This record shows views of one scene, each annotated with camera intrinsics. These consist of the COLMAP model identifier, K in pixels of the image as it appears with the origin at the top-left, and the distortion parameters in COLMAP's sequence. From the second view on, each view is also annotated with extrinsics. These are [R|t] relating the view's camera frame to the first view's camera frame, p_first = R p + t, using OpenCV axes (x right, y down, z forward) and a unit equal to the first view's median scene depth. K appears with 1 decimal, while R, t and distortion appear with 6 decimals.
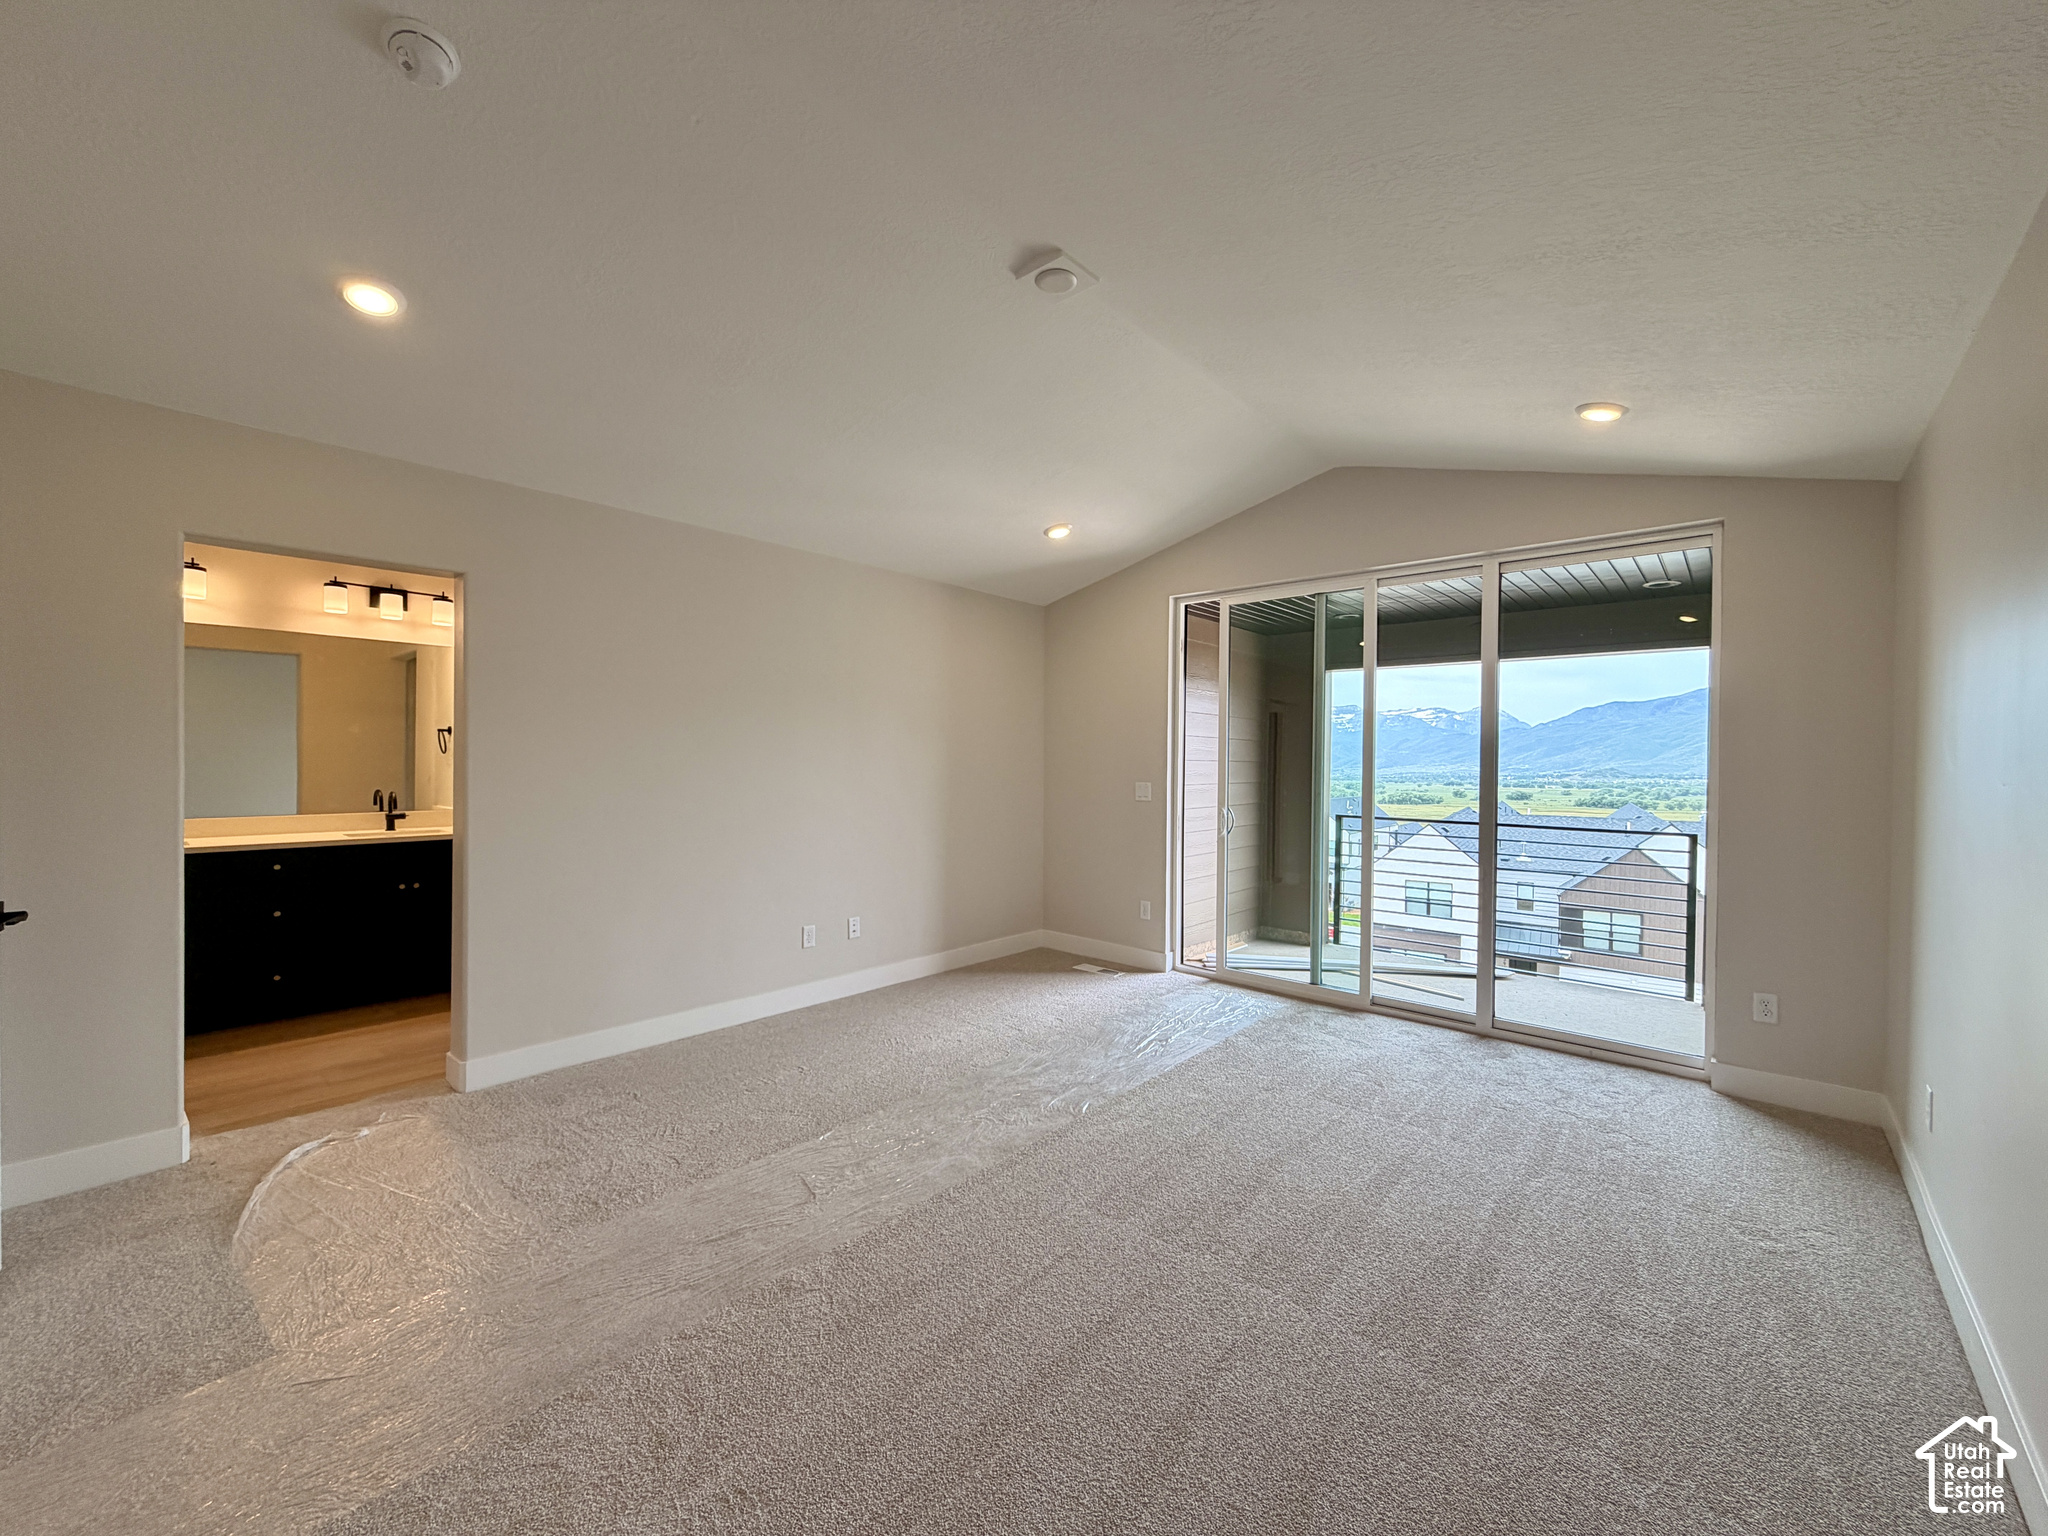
lens RADIAL K [[813.5, 0, 1020.2], [0, 813.5, 762.3], [0, 0, 1]] dist [0.000951, 0.000425]
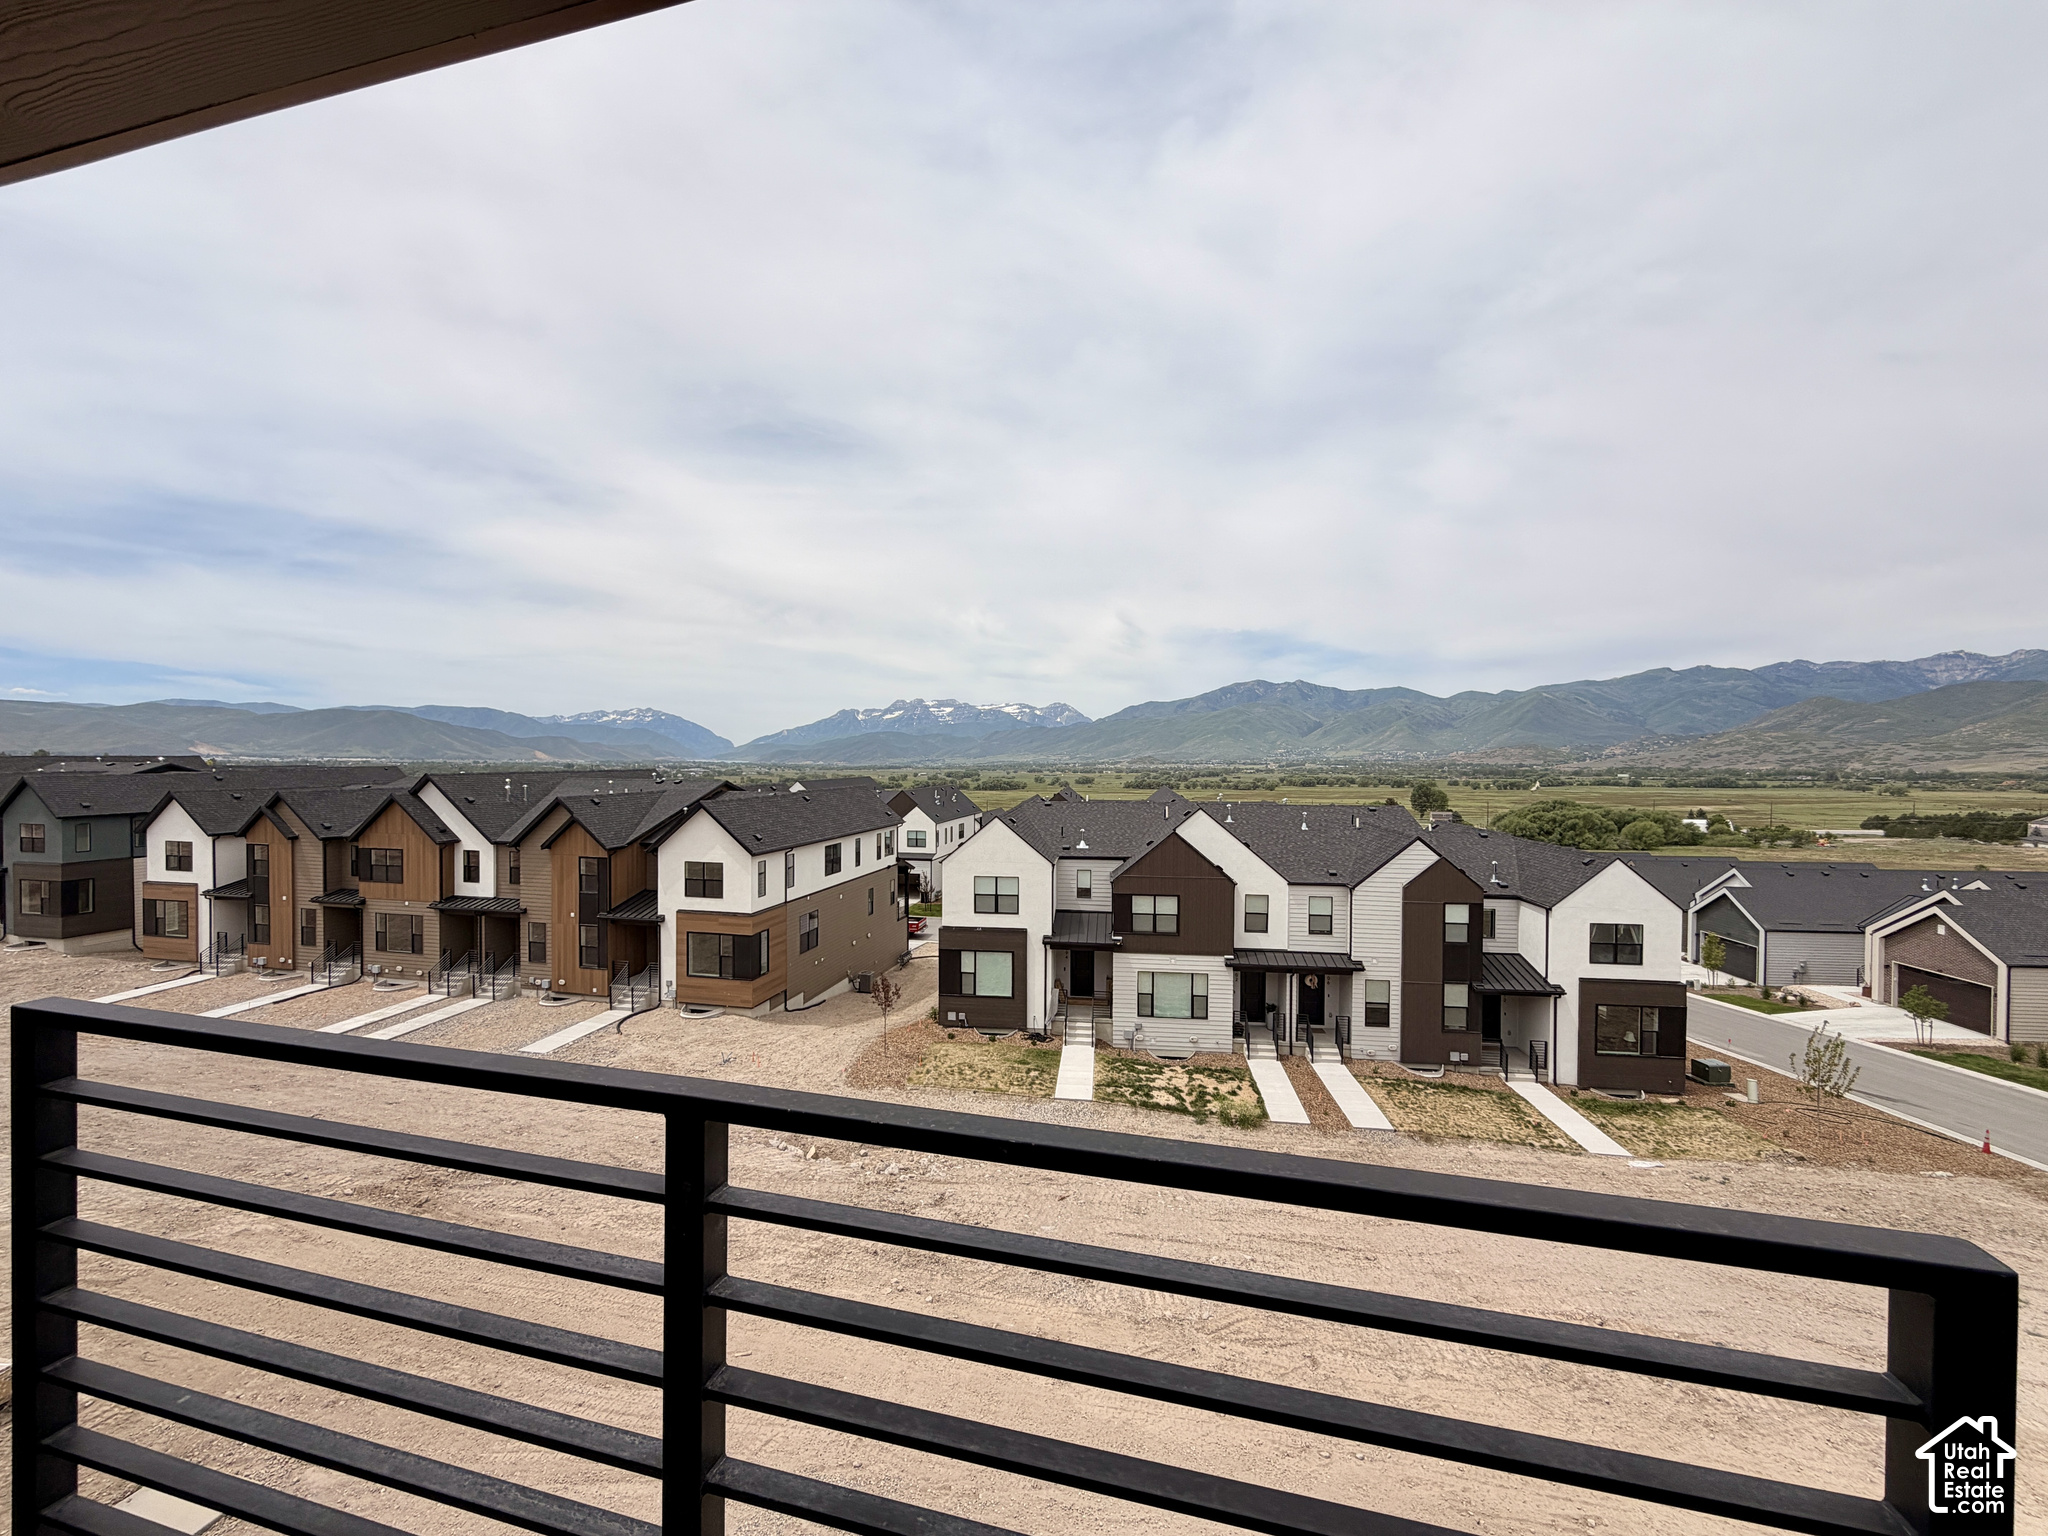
lens RADIAL K [[813.5, 0, 1023.9], [0, 813.5, 762.1], [0, 0, 1]] dist [0.000951, 0.000425]
pose [[0.888946, -0.010815, 0.457884, 0.098248], [0.005680, 0.999905, 0.012589, 0.001668], [-0.457976, -0.008590, 0.888923, 0.145743]]
